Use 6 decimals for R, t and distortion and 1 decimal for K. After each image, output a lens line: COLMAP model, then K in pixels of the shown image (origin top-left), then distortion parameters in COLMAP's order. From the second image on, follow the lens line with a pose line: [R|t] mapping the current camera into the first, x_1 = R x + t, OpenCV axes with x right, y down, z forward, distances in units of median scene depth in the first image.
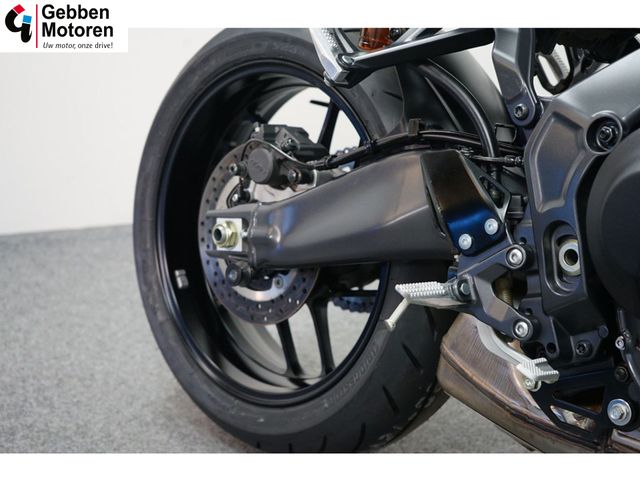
lens RADIAL K [[1181.3, 0, 320.0], [0, 1181.3, 240.0], [0, 0, 1]] dist [-0.018939, -0.059566]
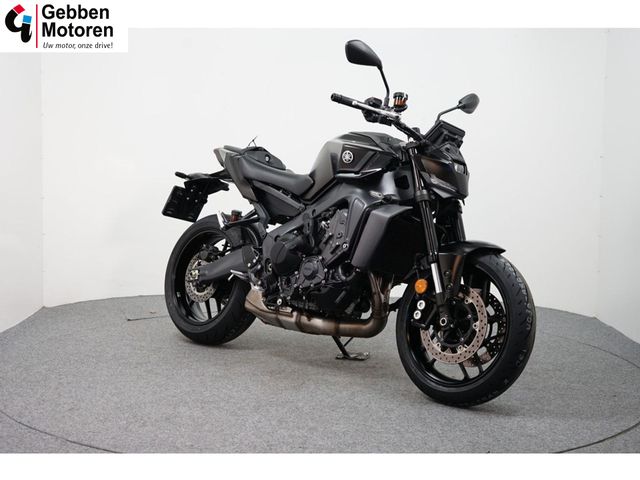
lens RADIAL K [[969.6, 0, 320.0], [0, 969.6, 240.0], [0, 0, 1]] dist [-0.009382, 0.010011]
pose [[0.997592, 0.060715, 0.033522, 0.258708], [-0.051354, 0.971513, -0.231356, 0.719831], [-0.046614, 0.229077, 0.972291, -2.472553]]
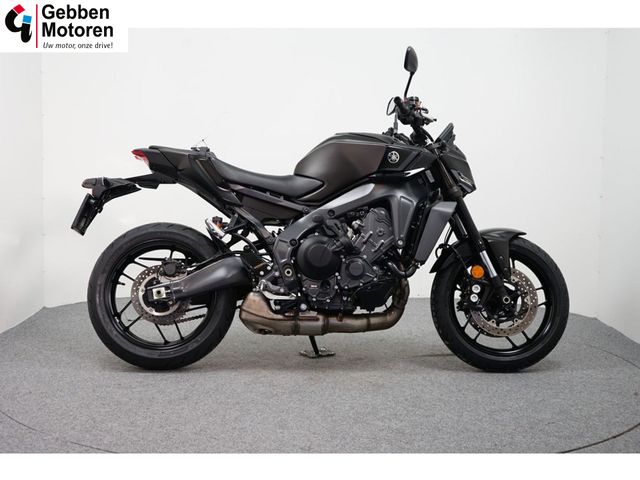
lens RADIAL K [[969.6, 0, 320.0], [0, 969.6, 240.0], [0, 0, 1]] dist [-0.009382, 0.010011]
pose [[0.654516, -0.014687, 0.755906, -2.265987], [0.201239, 0.967128, -0.155456, 0.449795], [-0.728774, 0.253867, 0.635956, -1.288458]]
